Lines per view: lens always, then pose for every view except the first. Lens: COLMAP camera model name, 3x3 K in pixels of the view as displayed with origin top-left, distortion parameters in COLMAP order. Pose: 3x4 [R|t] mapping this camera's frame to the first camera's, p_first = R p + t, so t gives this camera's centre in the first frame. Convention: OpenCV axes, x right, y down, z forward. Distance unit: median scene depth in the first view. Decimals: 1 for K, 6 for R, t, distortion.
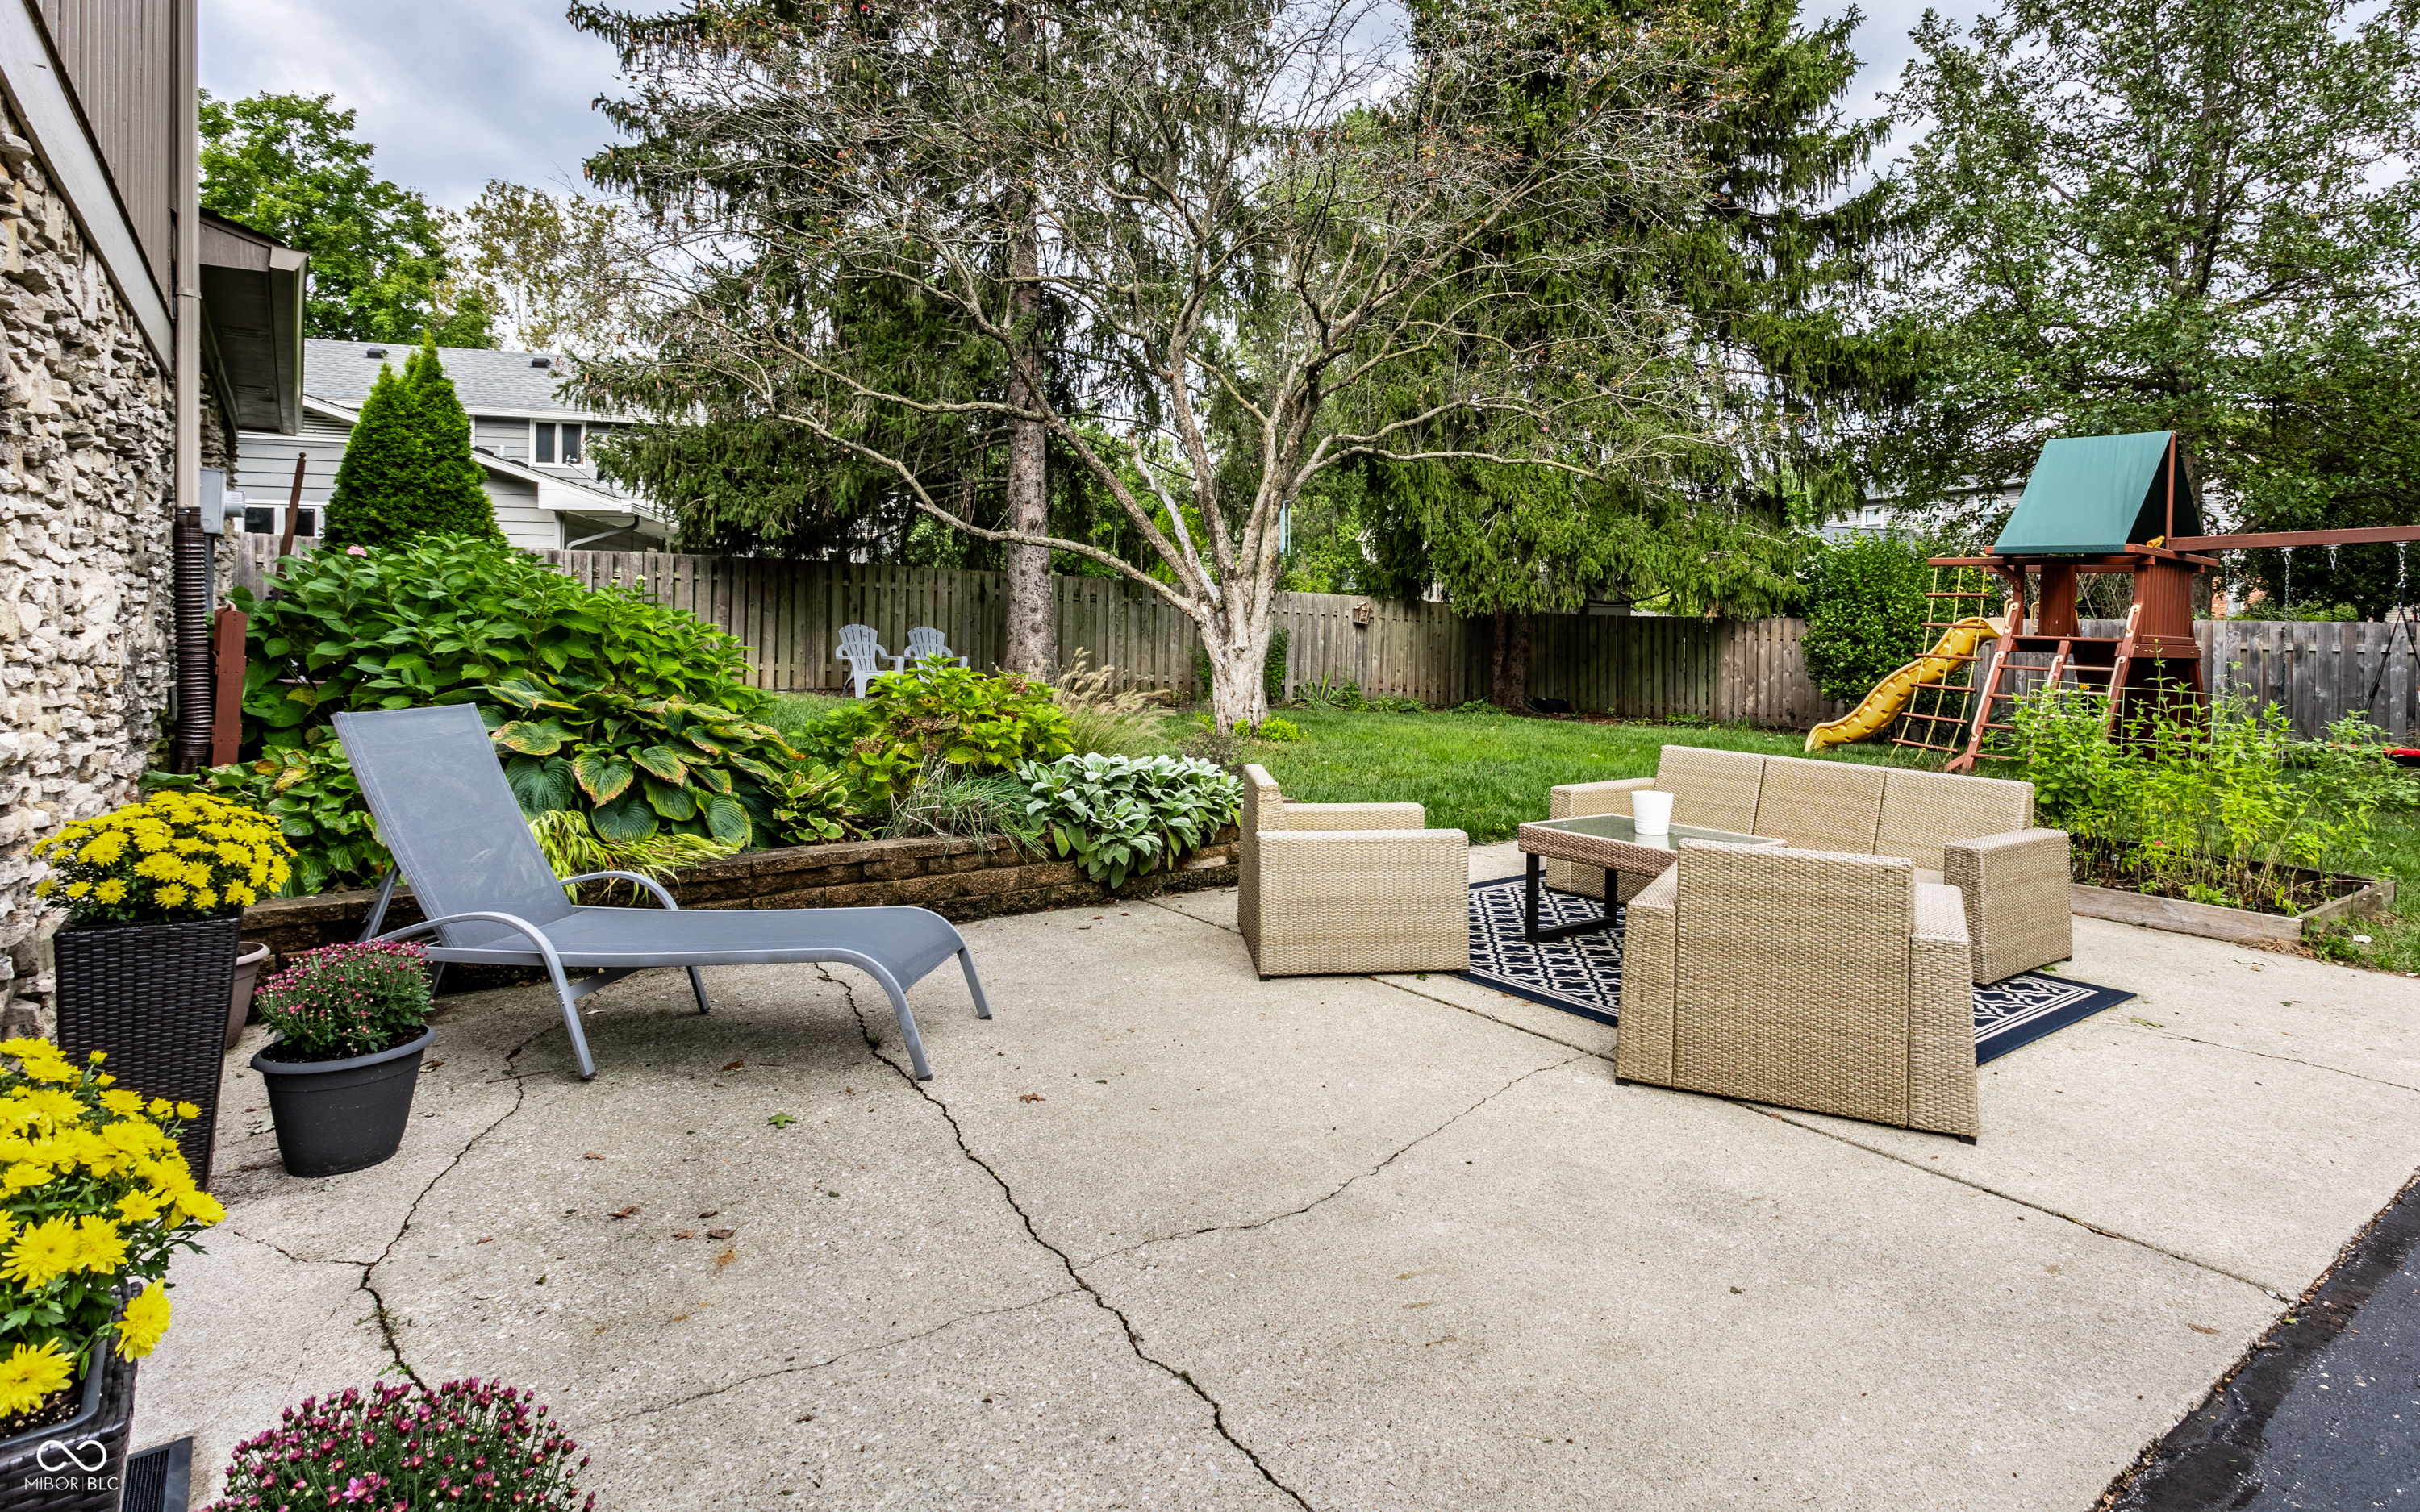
lens RADIAL K [[1209.2, 0, 1214.8], [0, 1209.2, 645.5], [0, 0, 1]] dist [0.003206, 0.001511]
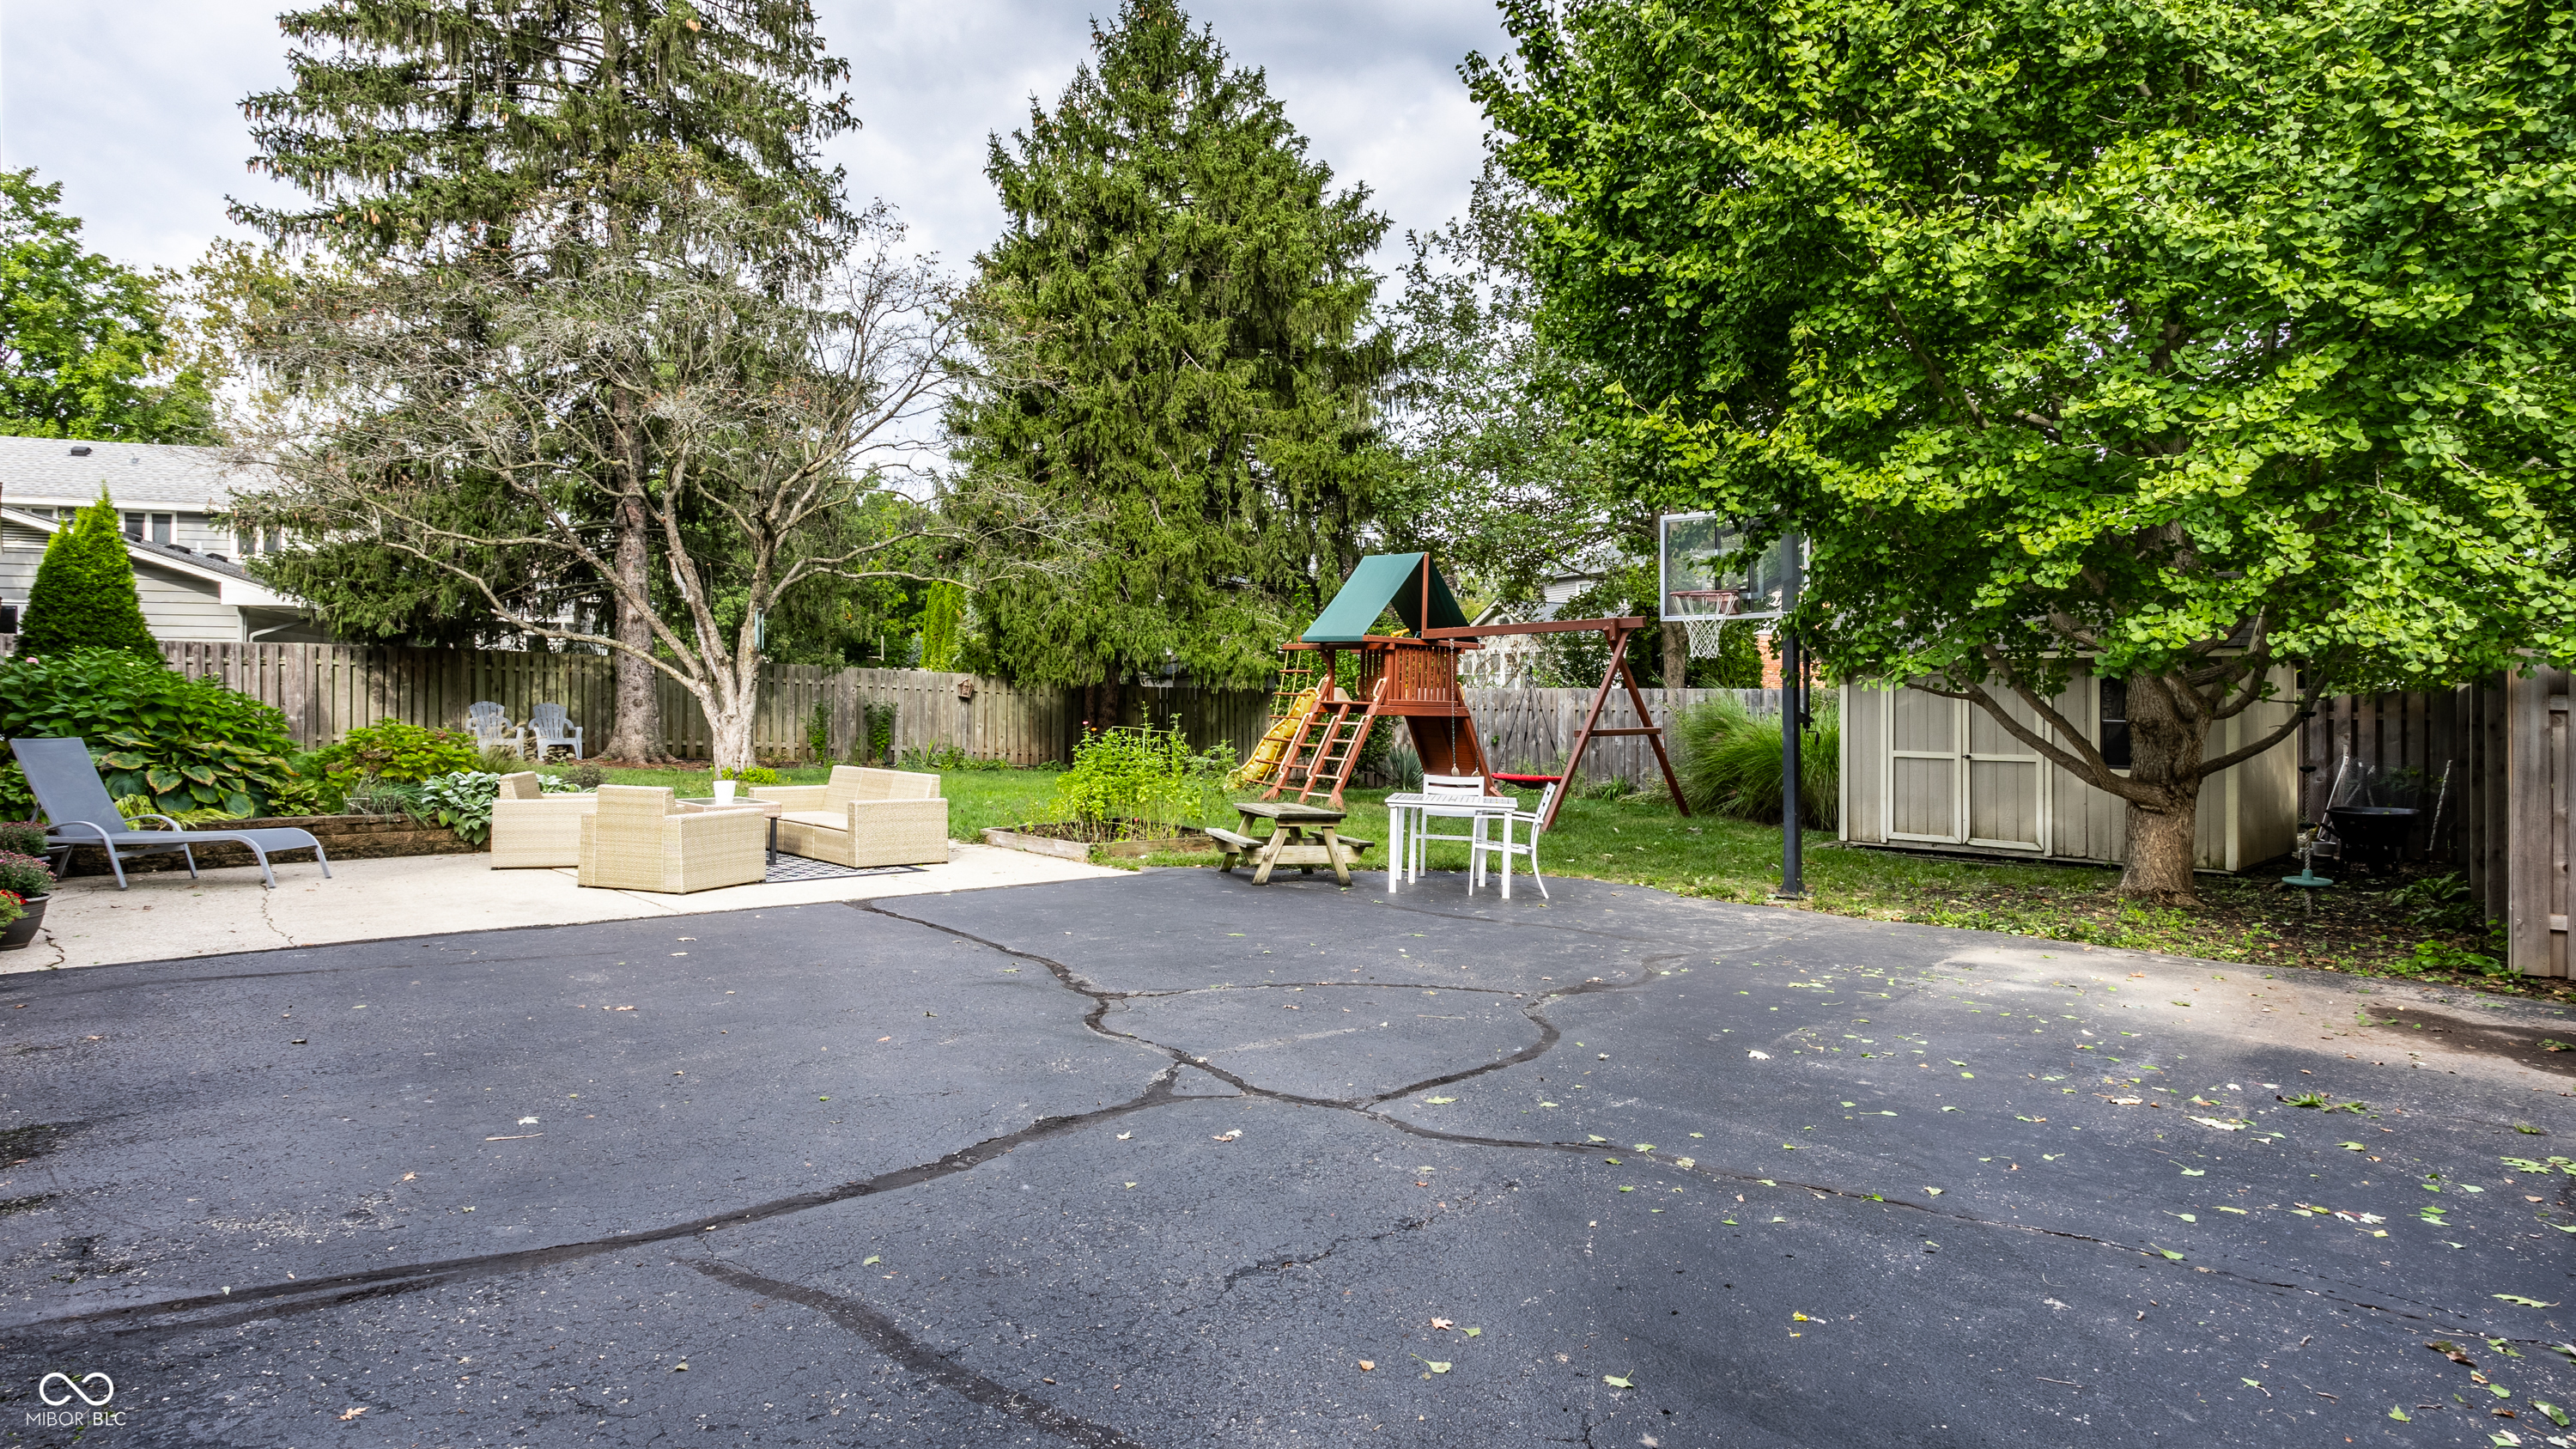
lens RADIAL K [[1460.6, 0, 1288.0], [0, 1460.6, 724.5], [0, 0, 1]] dist [0.003614, -0.000901]
pose [[0.997490, -0.010979, 0.069947, 0.529175], [0.010999, 0.999940, 0.000103, 0.018761], [-0.069944, 0.000666, 0.997551, -0.686049]]
